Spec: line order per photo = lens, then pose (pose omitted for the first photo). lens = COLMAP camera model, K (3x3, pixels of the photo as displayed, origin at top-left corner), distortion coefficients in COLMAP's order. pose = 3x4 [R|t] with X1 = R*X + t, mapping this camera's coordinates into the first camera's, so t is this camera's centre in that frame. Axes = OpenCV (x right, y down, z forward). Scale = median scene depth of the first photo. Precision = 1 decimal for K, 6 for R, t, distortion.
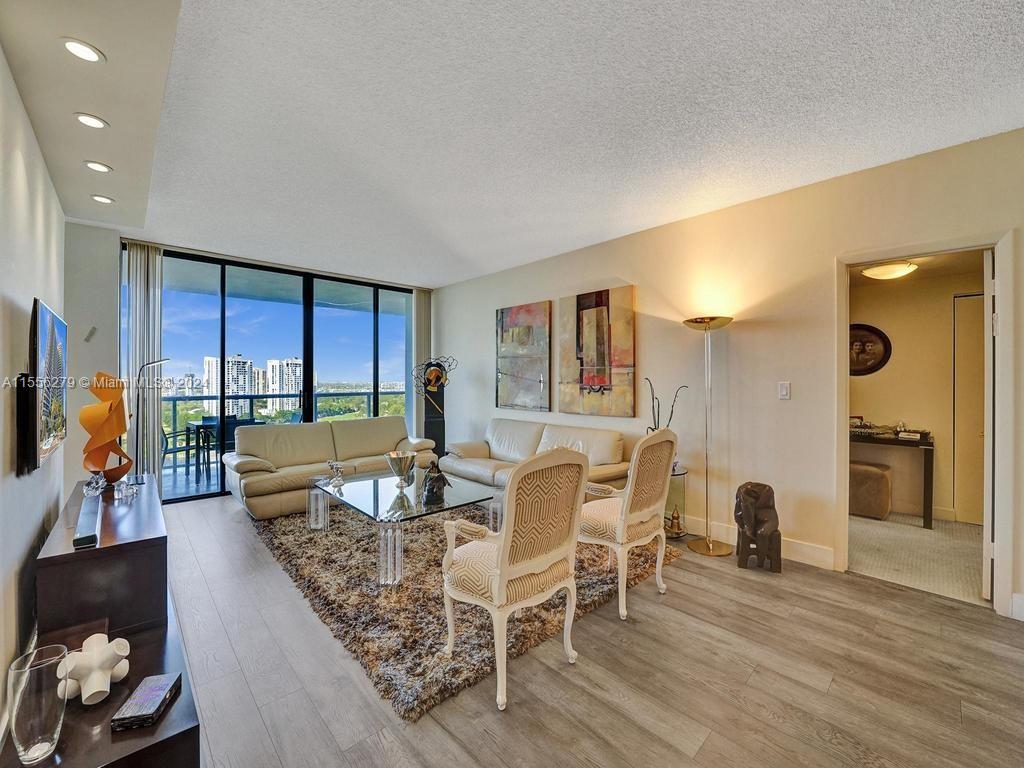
lens RADIAL K [[416.4, 0, 505.1], [0, 416.4, 380.3], [0, 0, 1]] dist [-0.011110, -0.000151]
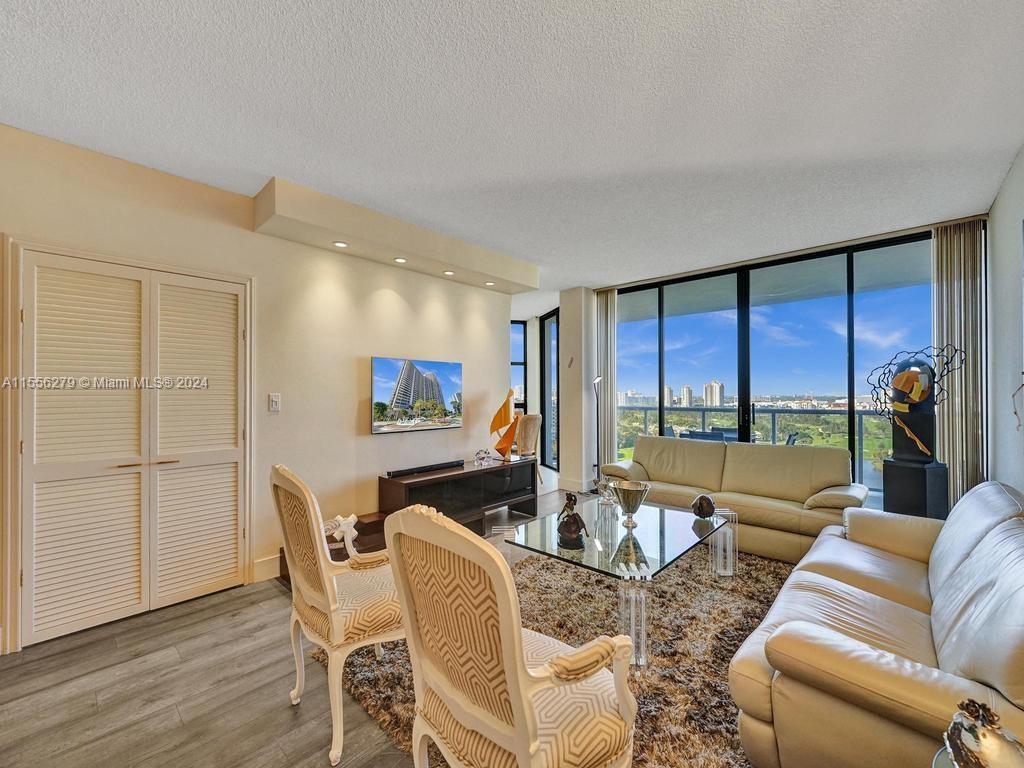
lens RADIAL K [[420.4, 0, 510.9], [0, 420.4, 385.8], [0, 0, 1]] dist [-0.019234, -0.000294]
pose [[0.074243, -0.021237, -0.997014, 0.379106], [0.001262, 0.999774, -0.021201, 0.004201], [0.997239, 0.000316, 0.074253, 0.521127]]
